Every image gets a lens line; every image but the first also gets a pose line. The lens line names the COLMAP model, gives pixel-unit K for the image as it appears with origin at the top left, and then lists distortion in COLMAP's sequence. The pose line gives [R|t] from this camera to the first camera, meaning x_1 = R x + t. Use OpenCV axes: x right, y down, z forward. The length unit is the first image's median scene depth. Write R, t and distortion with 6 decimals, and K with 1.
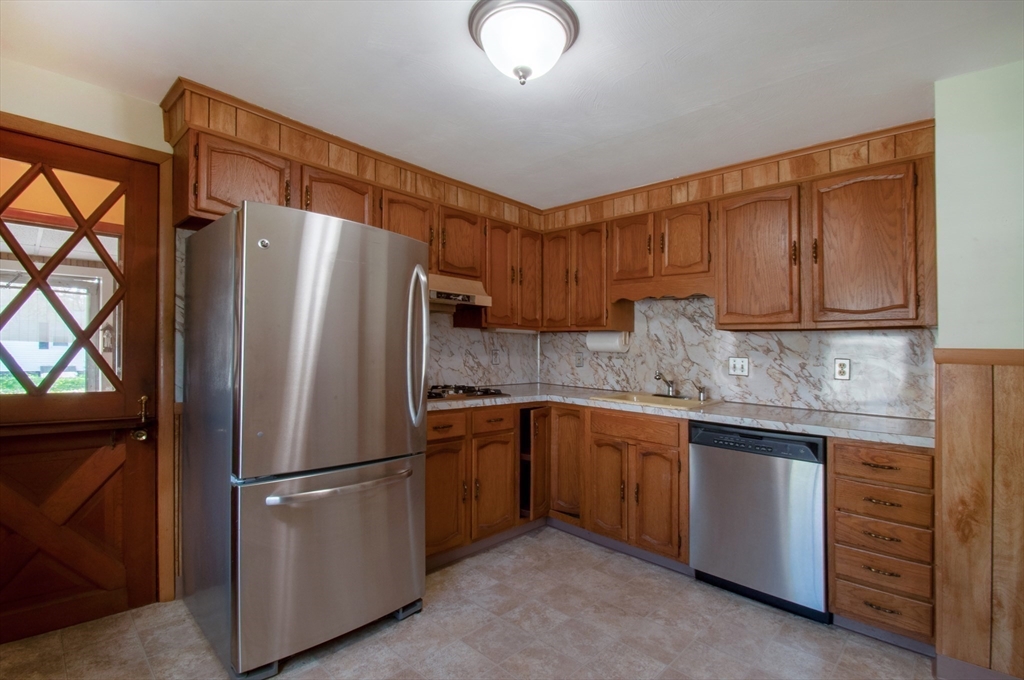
lens RADIAL K [[472.8, 0, 514.8], [0, 472.8, 364.6], [0, 0, 1]] dist [-0.000124, 0.000224]
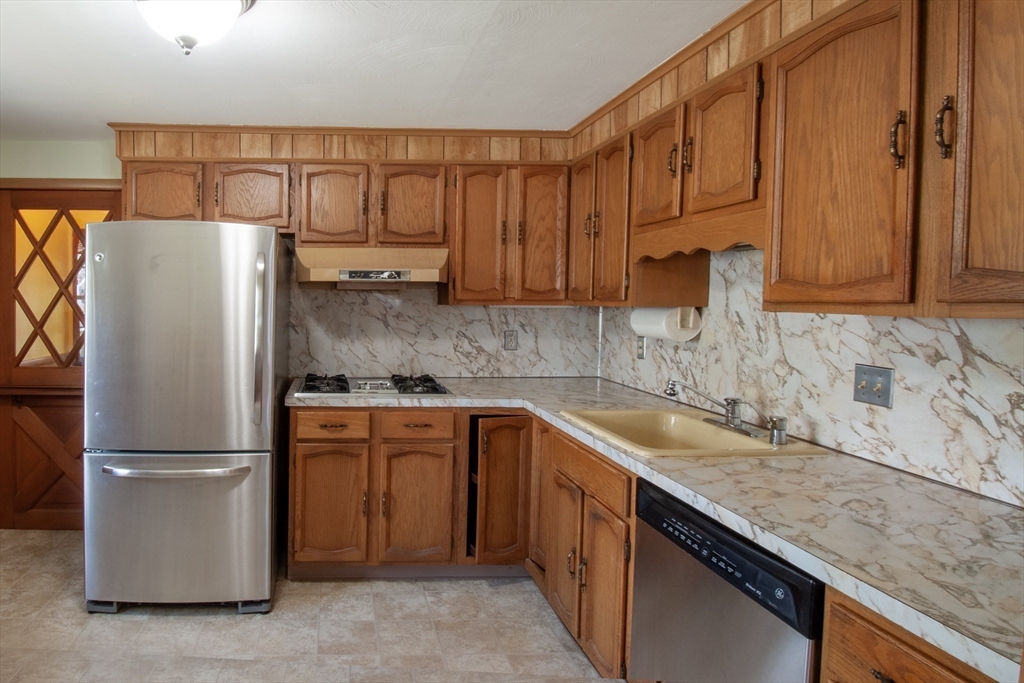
lens RADIAL K [[569.1, 0, 450.3], [0, 569.1, 342.3], [0, 0, 1]] dist [-0.015187, -0.003224]
pose [[0.717801, 0.045805, -0.694740, 0.599907], [-0.013092, 0.998545, 0.052309, -0.067809], [0.696125, -0.028452, 0.717356, 0.318351]]
